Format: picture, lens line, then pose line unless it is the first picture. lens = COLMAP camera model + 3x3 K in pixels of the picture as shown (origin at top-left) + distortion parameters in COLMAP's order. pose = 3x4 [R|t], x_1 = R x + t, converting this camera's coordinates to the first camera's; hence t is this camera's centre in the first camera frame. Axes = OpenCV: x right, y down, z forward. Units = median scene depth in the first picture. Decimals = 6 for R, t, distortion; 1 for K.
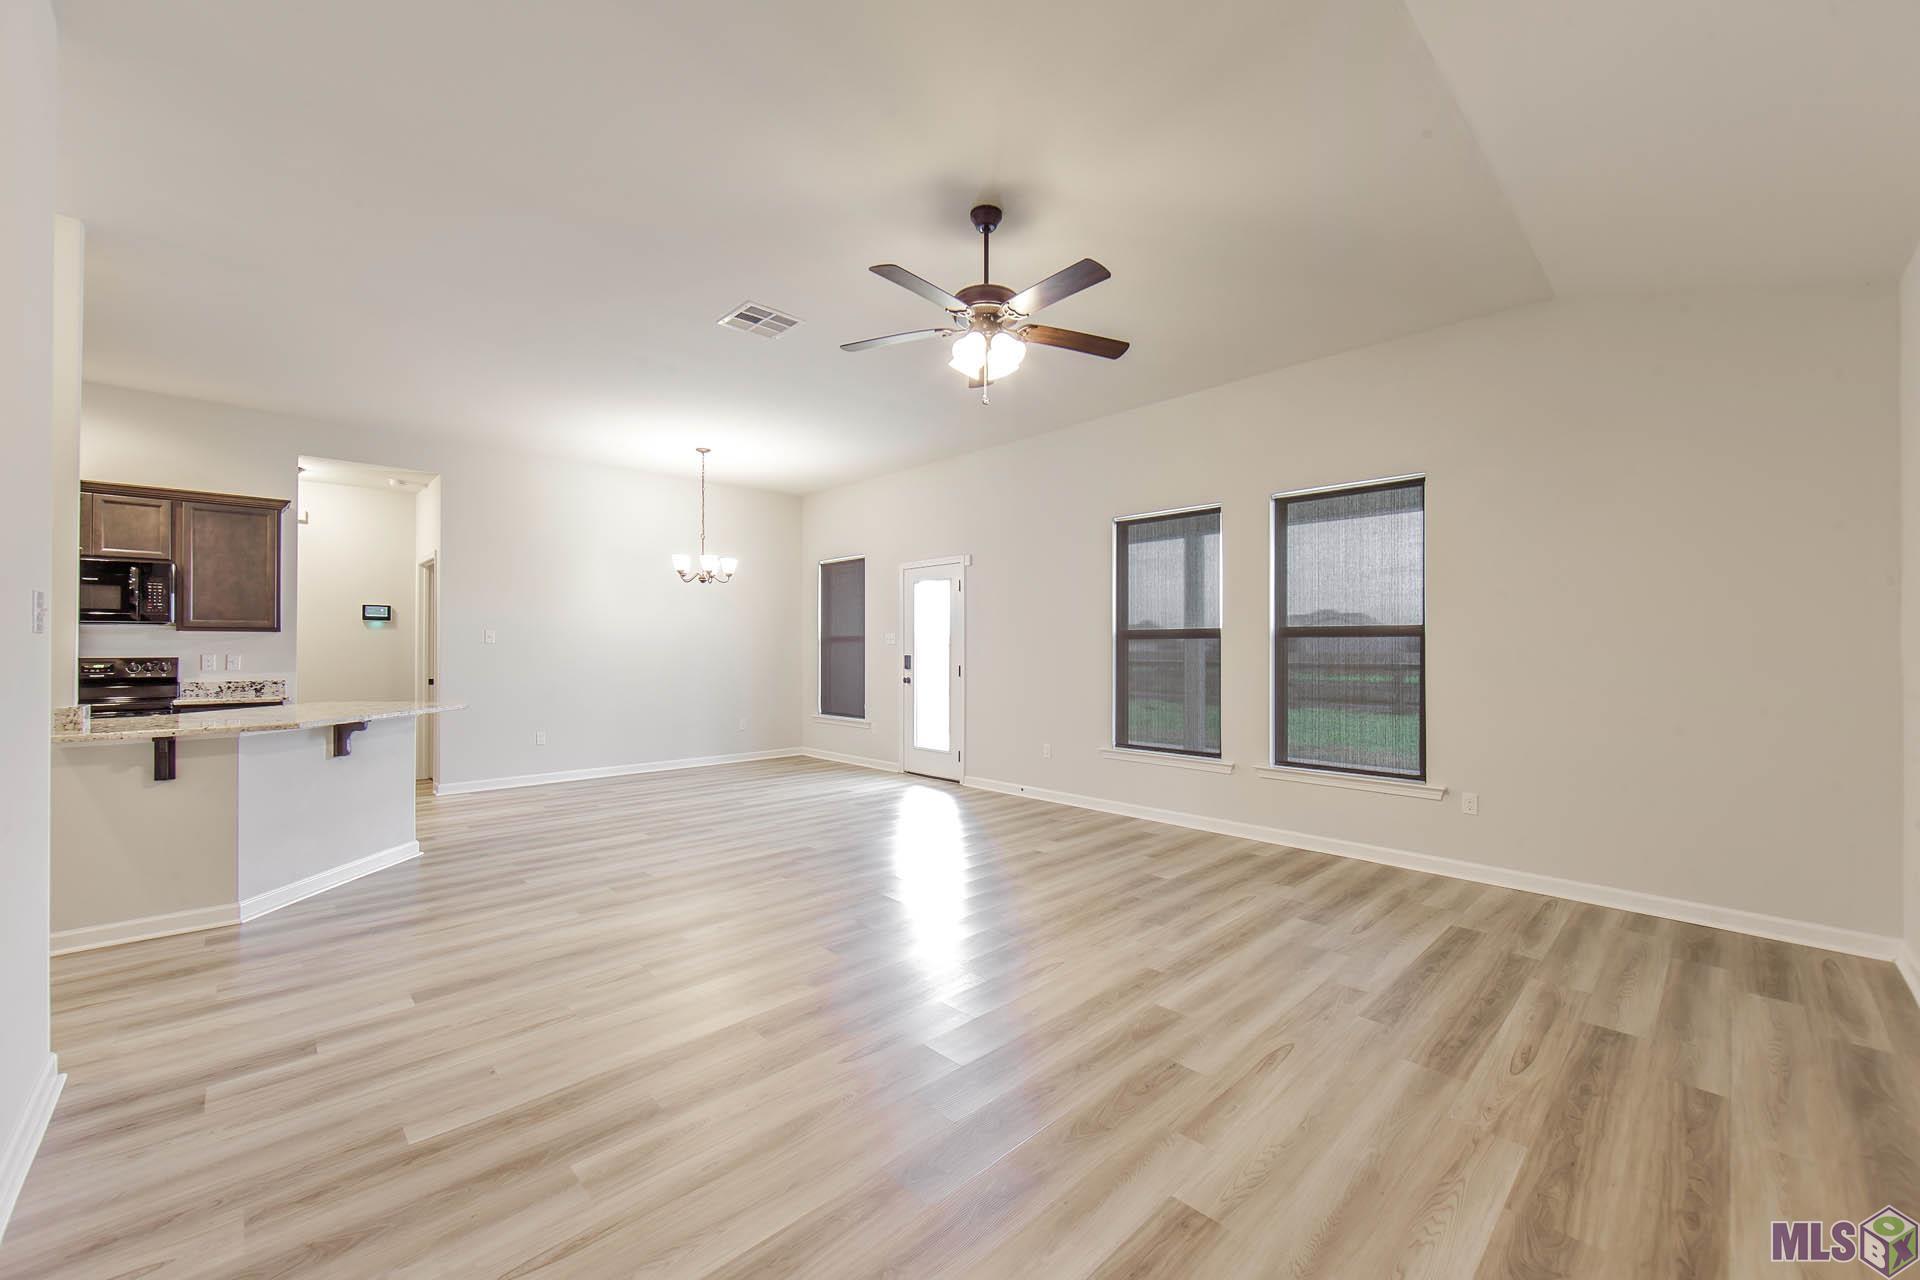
lens RADIAL K [[752.8, 0, 961.6], [0, 752.8, 644.8], [0, 0, 1]] dist [0.000705, 0.000091]
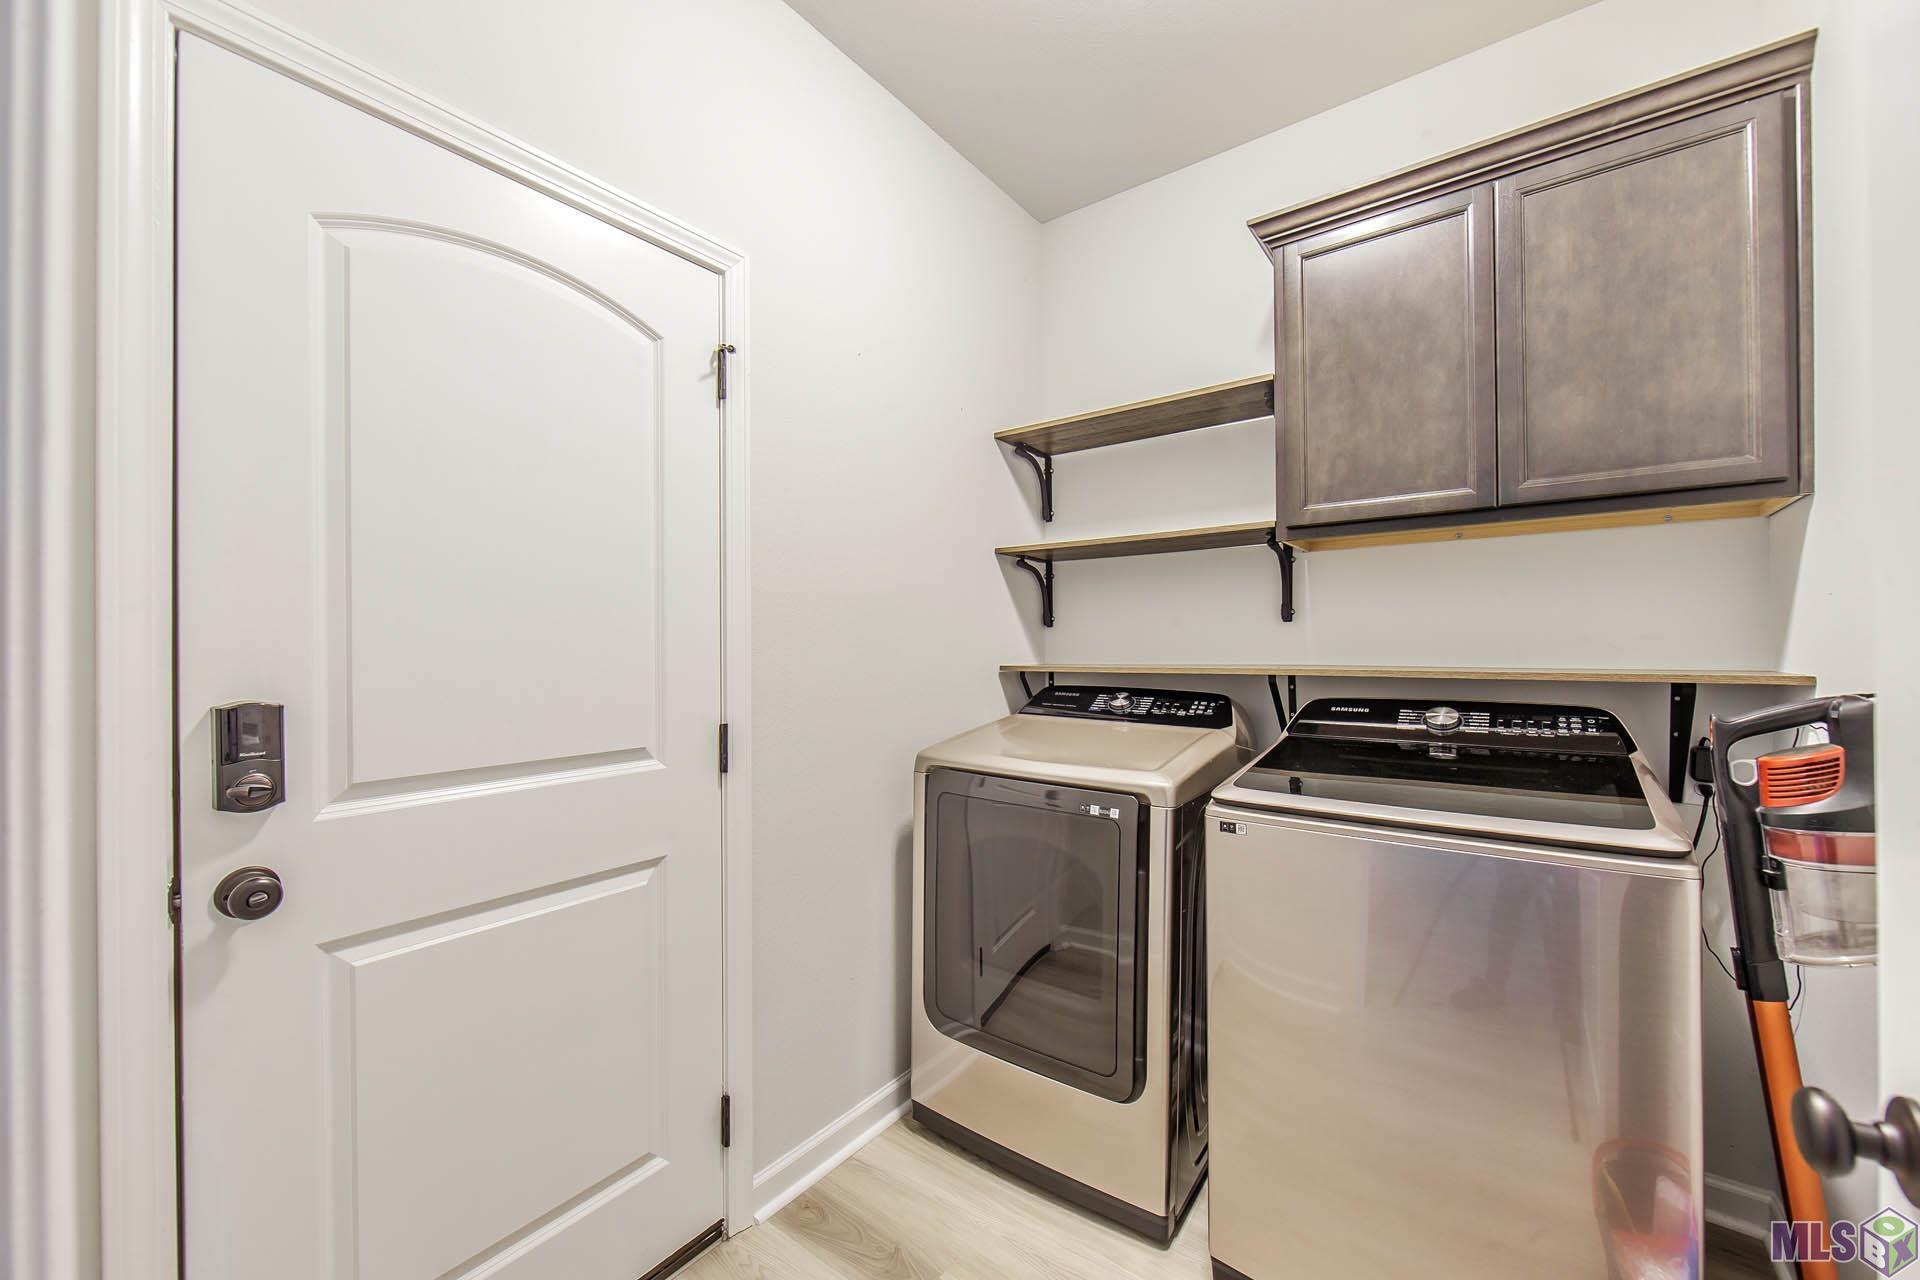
lens RADIAL K [[752.8, 0, 957.0], [0, 752.8, 638.5], [0, 0, 1]] dist [0.000705, 0.000091]
pose [[0.986133, -0.005395, 0.165867, 0.027434], [0.004999, 0.999984, 0.002800, 0.002876], [-0.165879, -0.001932, 0.986144, 0.851505]]
